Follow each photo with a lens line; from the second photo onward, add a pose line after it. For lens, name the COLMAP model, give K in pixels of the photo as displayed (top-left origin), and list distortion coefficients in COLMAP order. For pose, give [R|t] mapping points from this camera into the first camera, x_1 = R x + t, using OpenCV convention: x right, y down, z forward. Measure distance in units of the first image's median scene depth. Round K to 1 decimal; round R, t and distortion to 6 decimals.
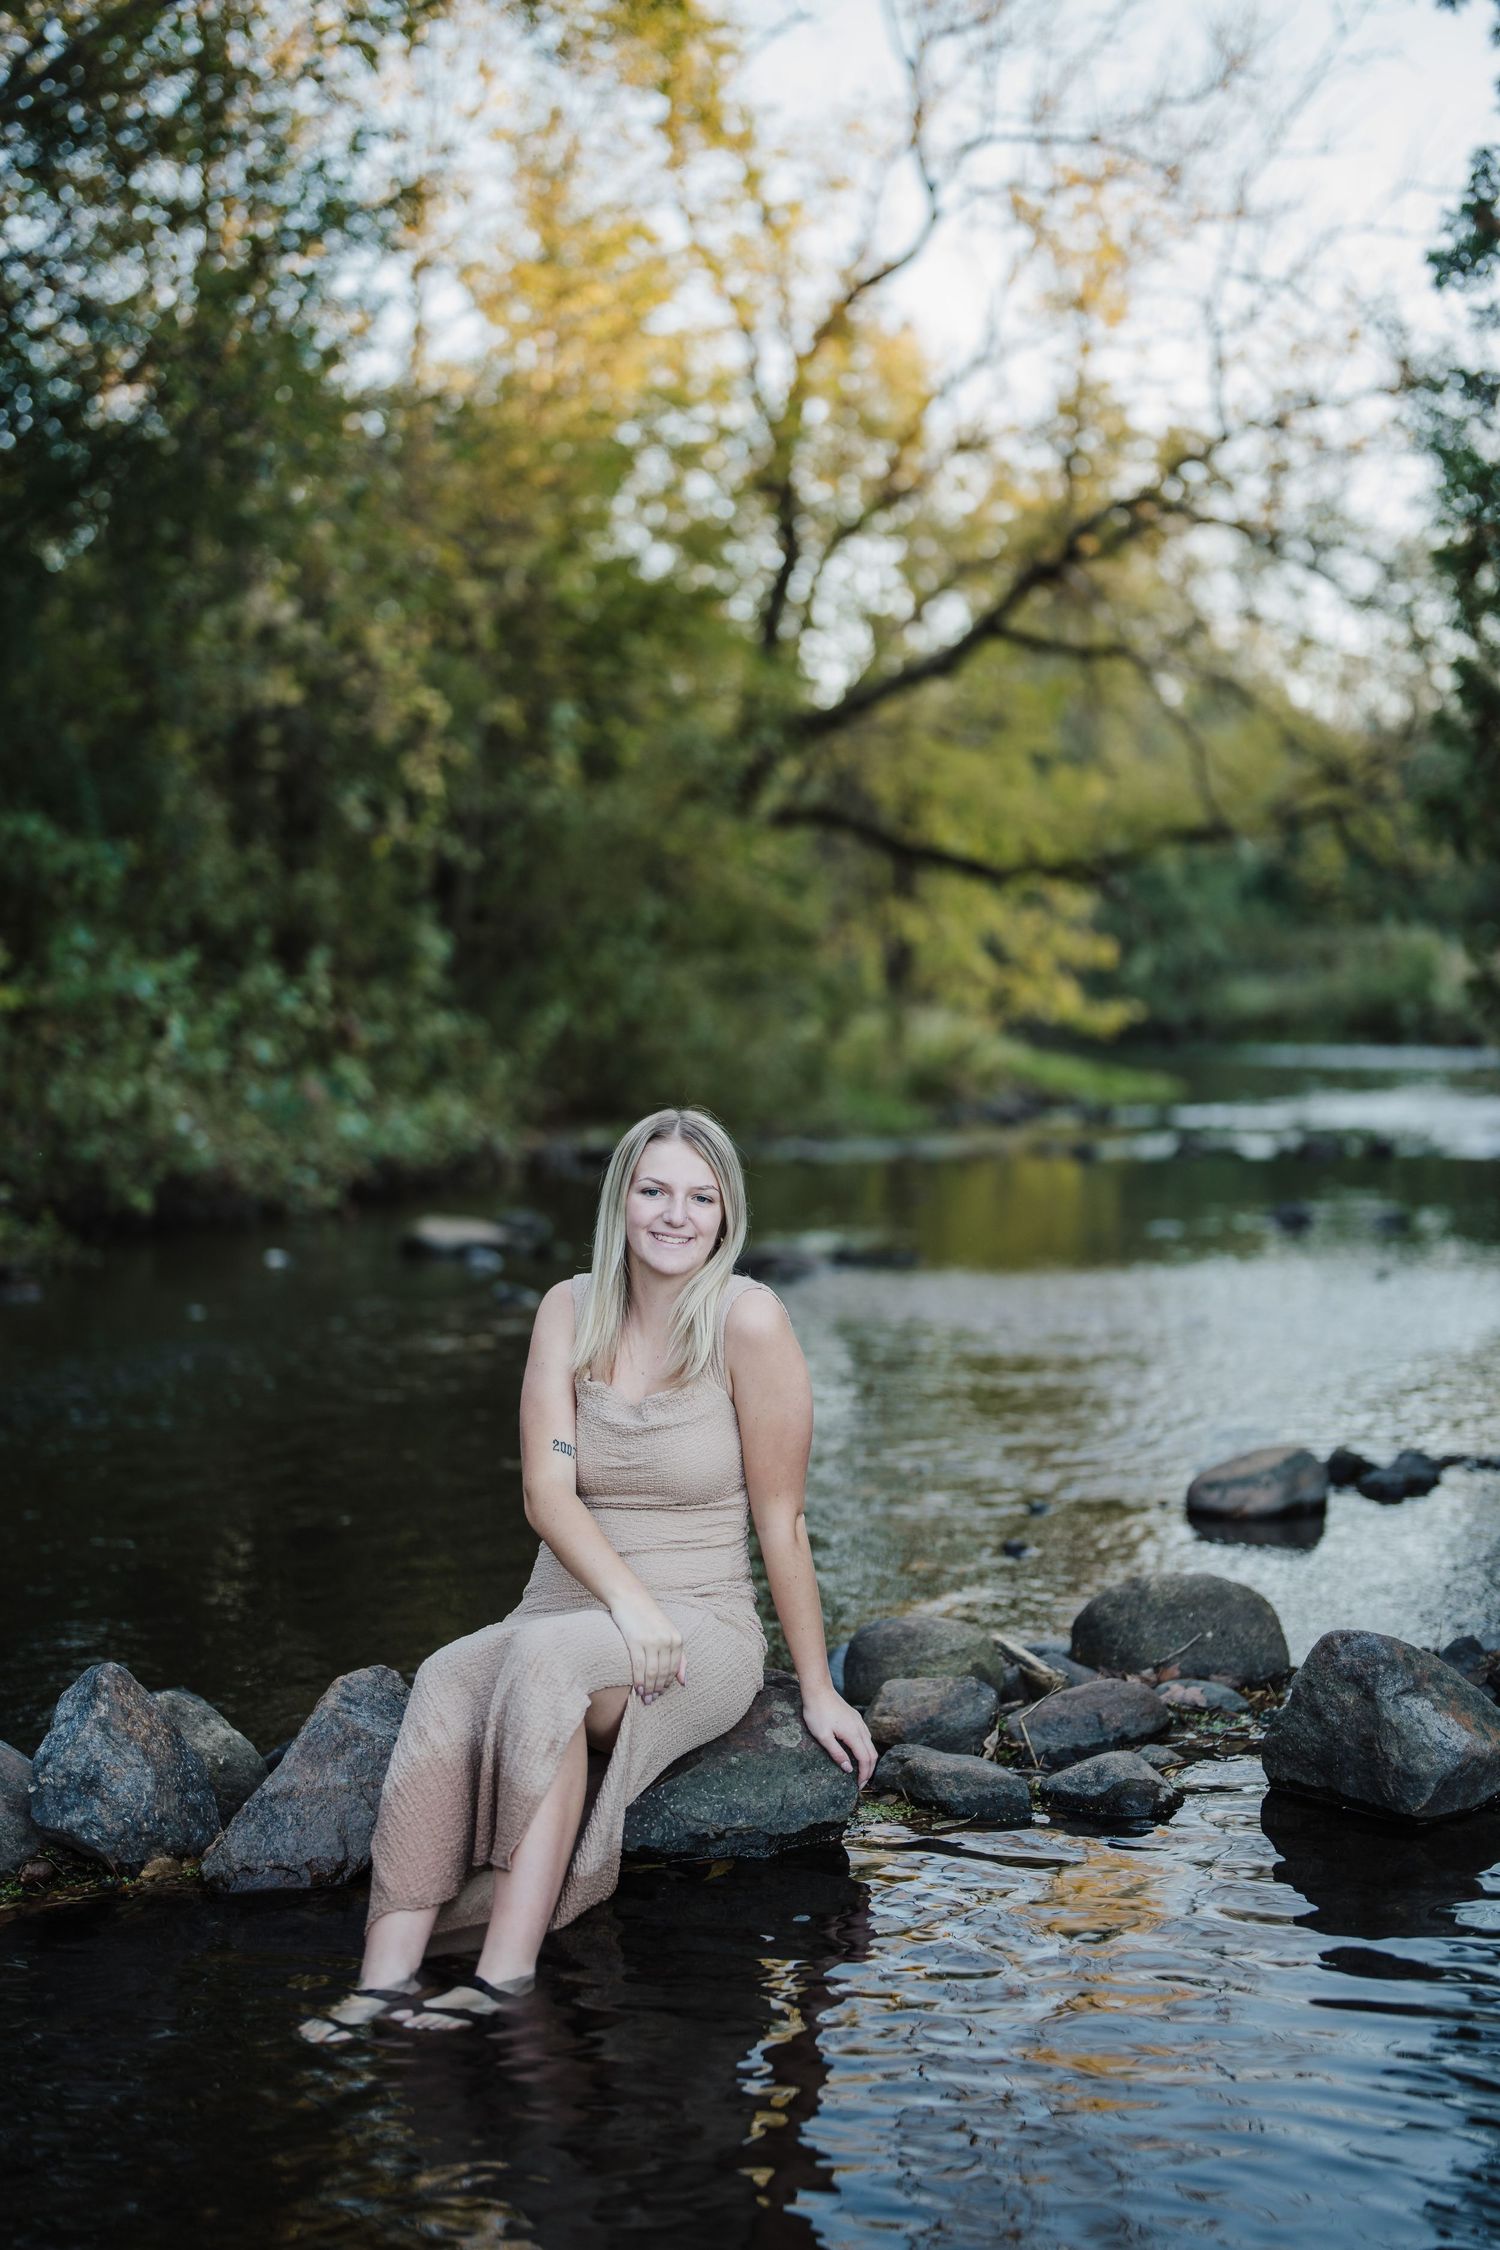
lens RADIAL K [[3062.1, 0, 750.0], [0, 3062.1, 1125.0], [0, 0, 1]] dist [-0.139753, 0.957405]
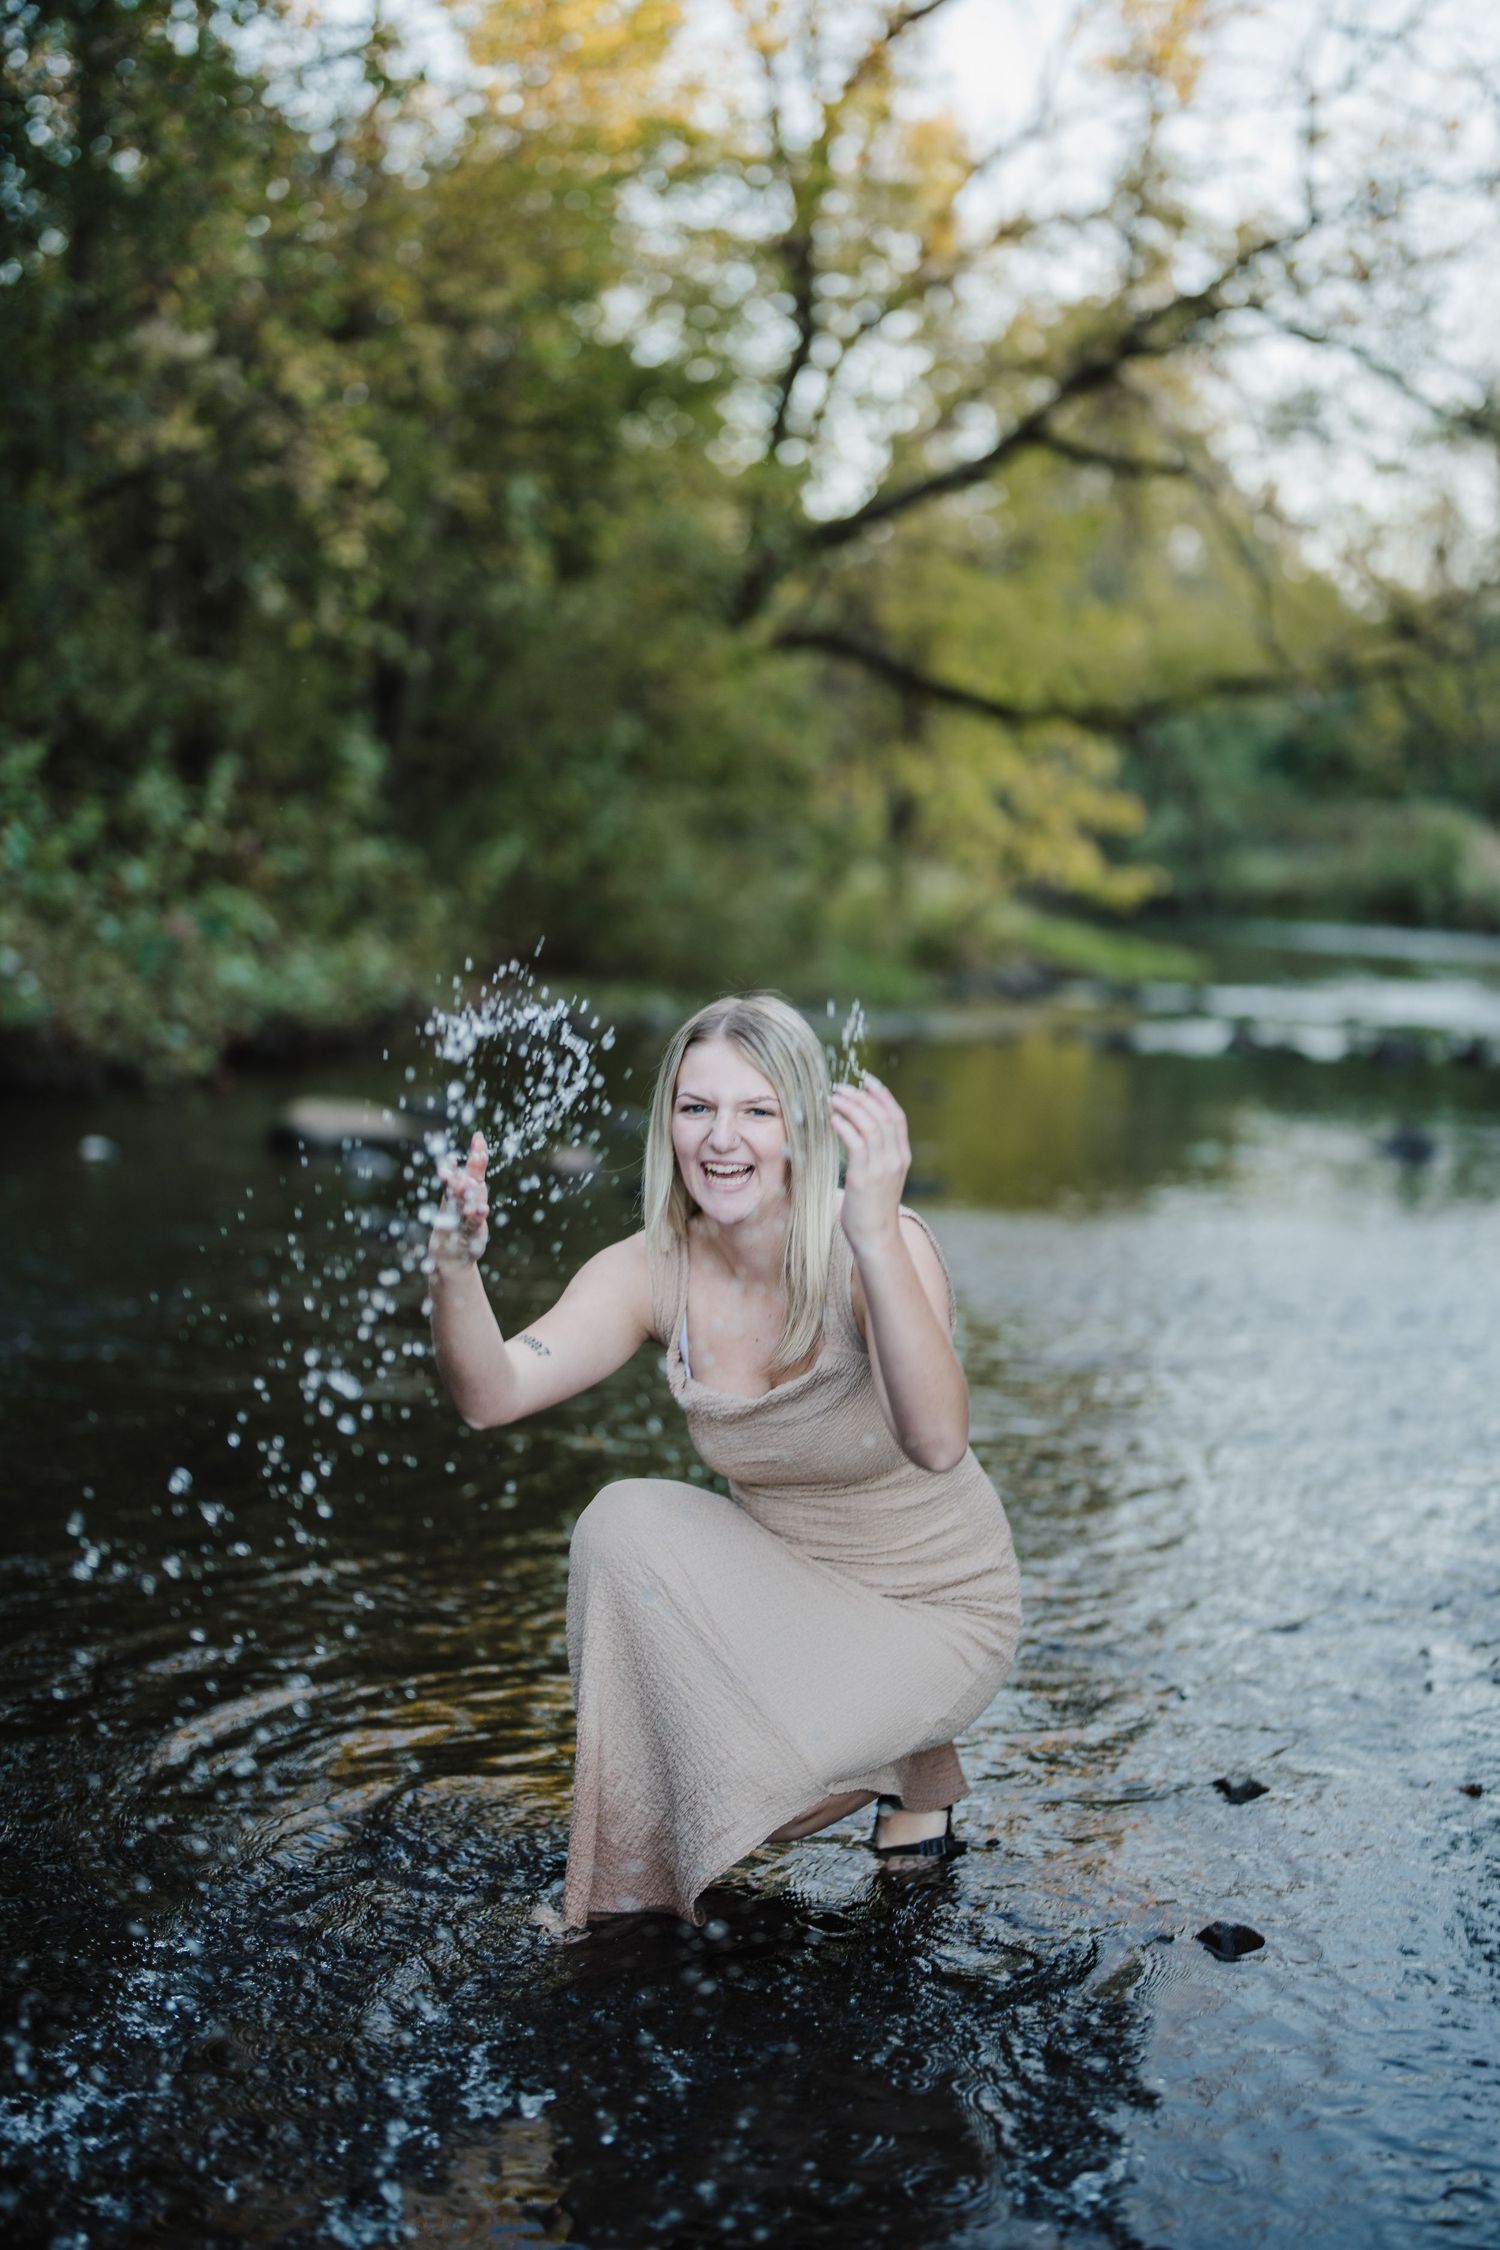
lens RADIAL K [[3062.1, 0, 750.0], [0, 3062.1, 1125.0], [0, 0, 1]] dist [-0.139753, 0.957405]
pose [[0.998936, 0.045335, 0.008415, 0.000082], [-0.045685, 0.997826, 0.047501, -0.003087], [-0.006244, -0.047835, 0.998836, 0.144427]]
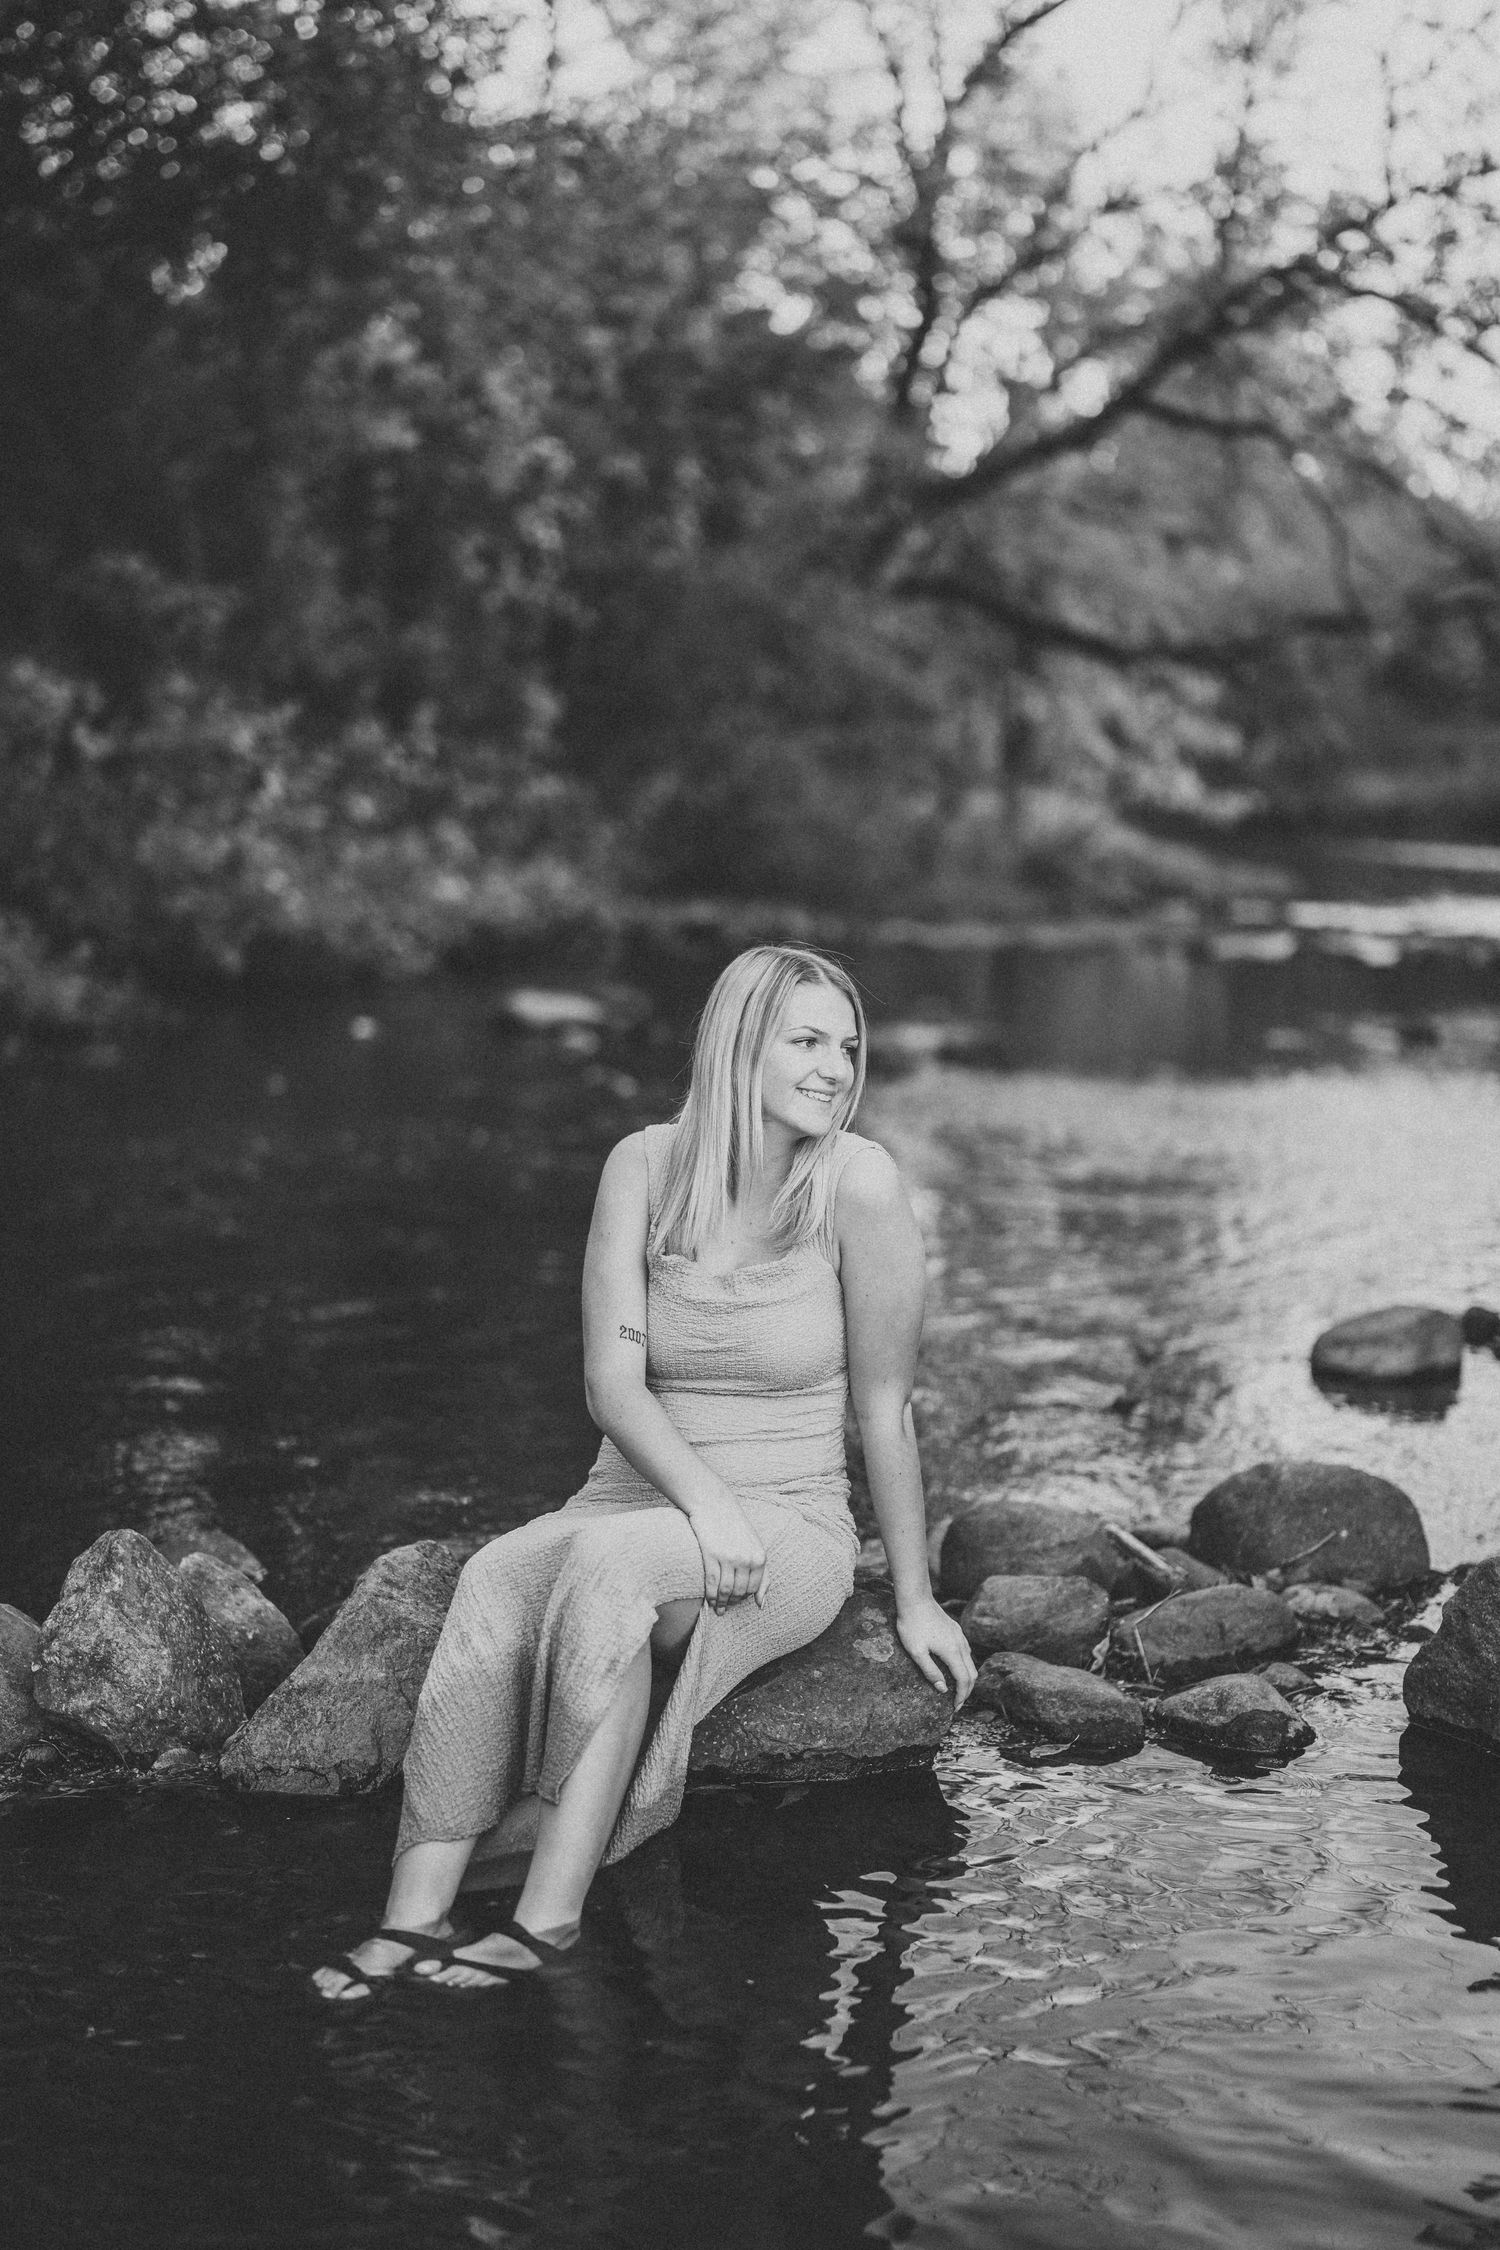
lens RADIAL K [[3062.1, 0, 750.0], [0, 3062.1, 1125.0], [0, 0, 1]] dist [-0.139753, 0.957405]
pose [[0.998339, 0.048548, -0.031014, -0.000836], [-0.046040, 0.995968, 0.076999, -0.003445], [0.034627, -0.075443, 0.996549, 0.020808]]
